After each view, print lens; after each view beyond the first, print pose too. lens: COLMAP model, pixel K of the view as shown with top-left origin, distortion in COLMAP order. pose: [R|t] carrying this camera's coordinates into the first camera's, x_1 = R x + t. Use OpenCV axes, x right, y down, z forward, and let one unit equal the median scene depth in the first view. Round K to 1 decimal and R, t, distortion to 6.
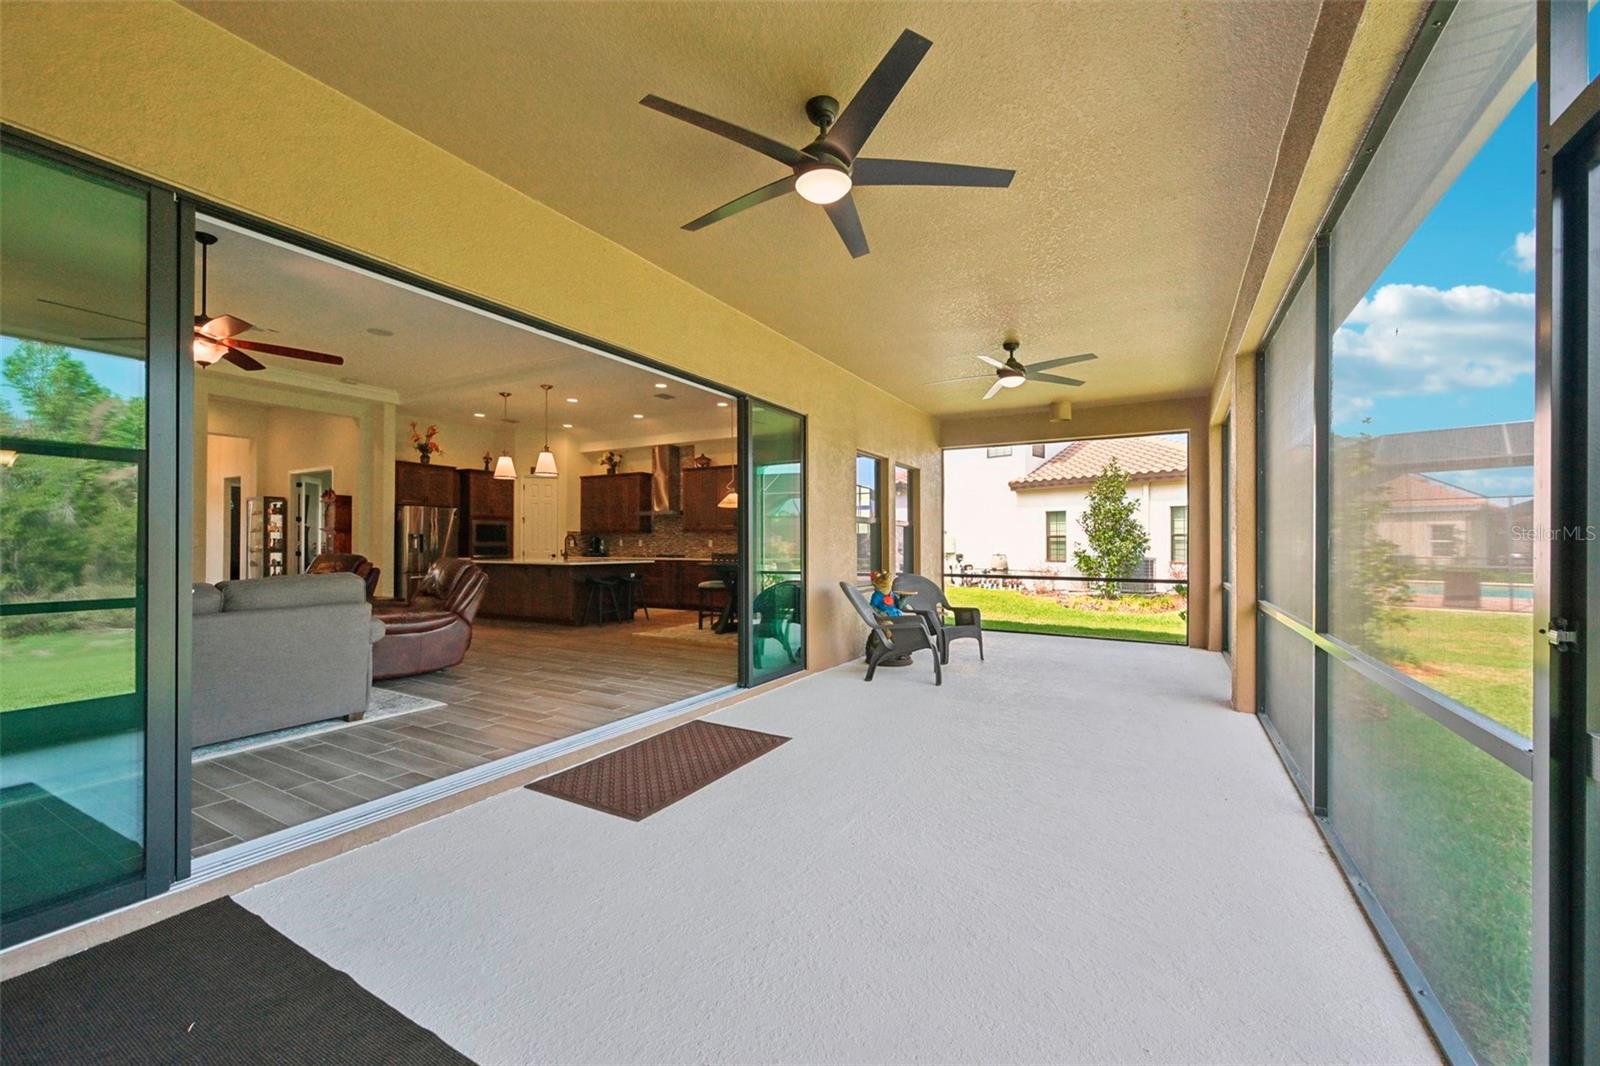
lens RADIAL K [[631.6, 0, 805.1], [0, 631.6, 541.2], [0, 0, 1]] dist [-0.000657, -0.000127]
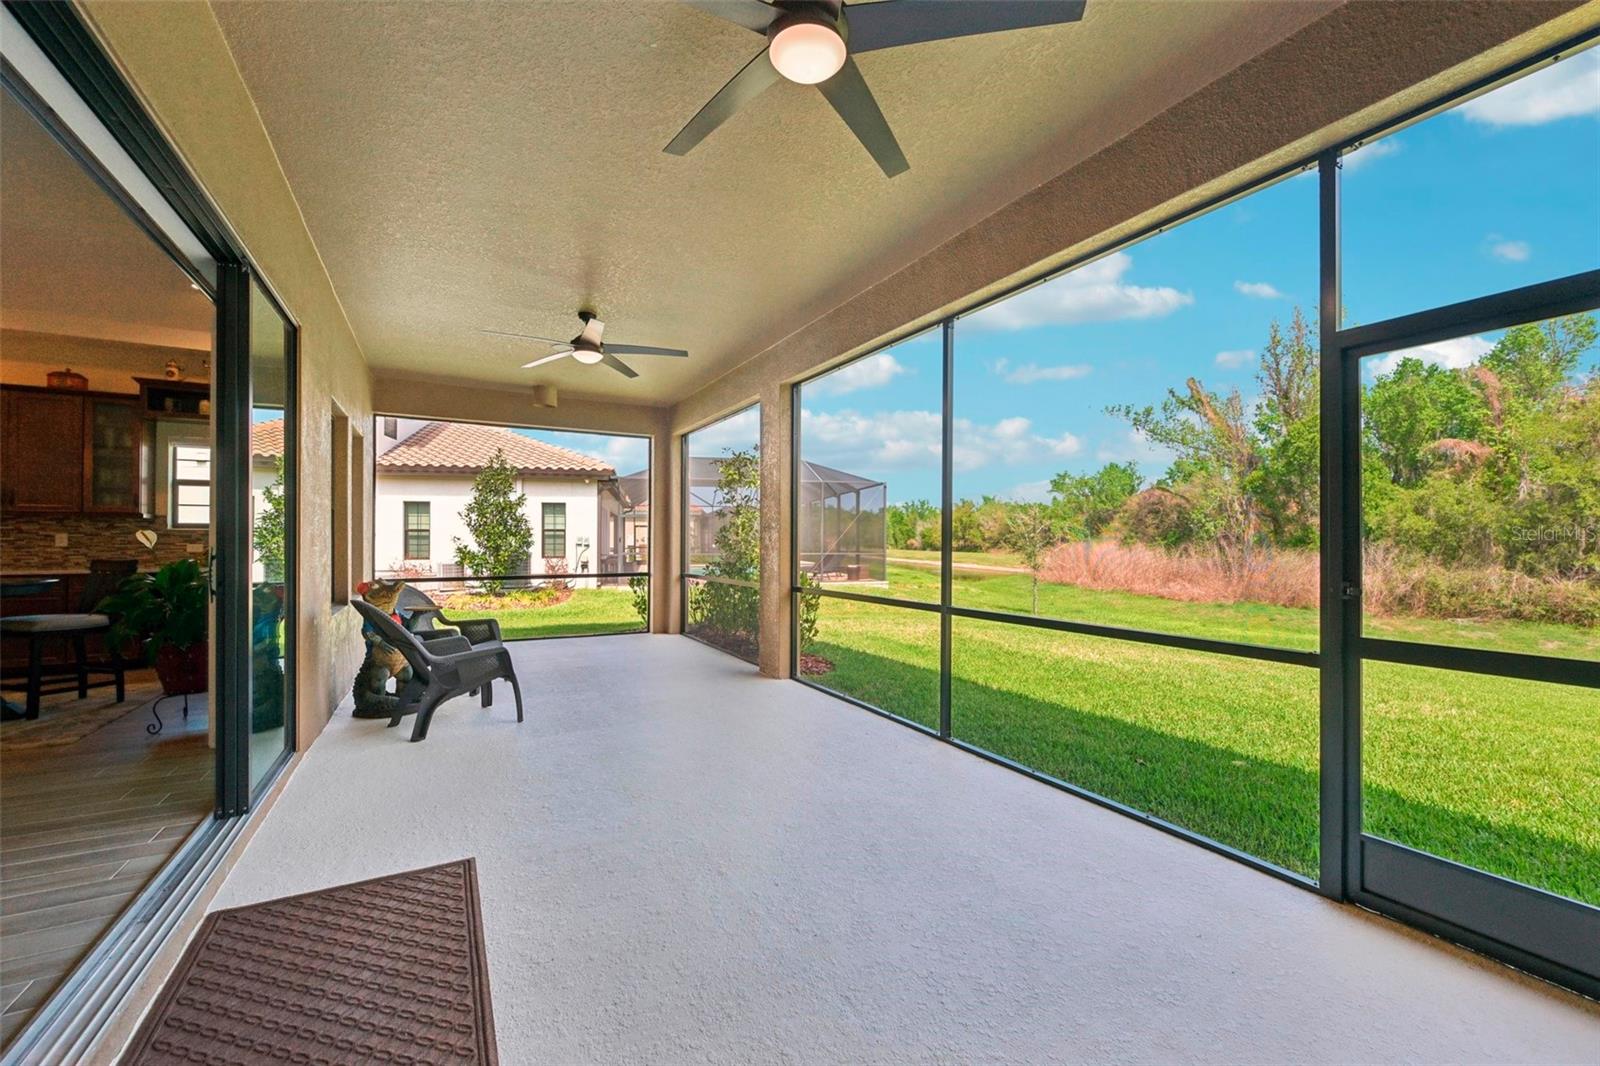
lens RADIAL K [[631.6, 0, 805.1], [0, 631.6, 541.2], [0, 0, 1]] dist [-0.000657, -0.000127]
pose [[0.511804, -0.004412, 0.859091, -0.108188], [-0.004195, 0.999962, 0.007634, -0.001700], [-0.859092, -0.007511, 0.511766, 0.113426]]
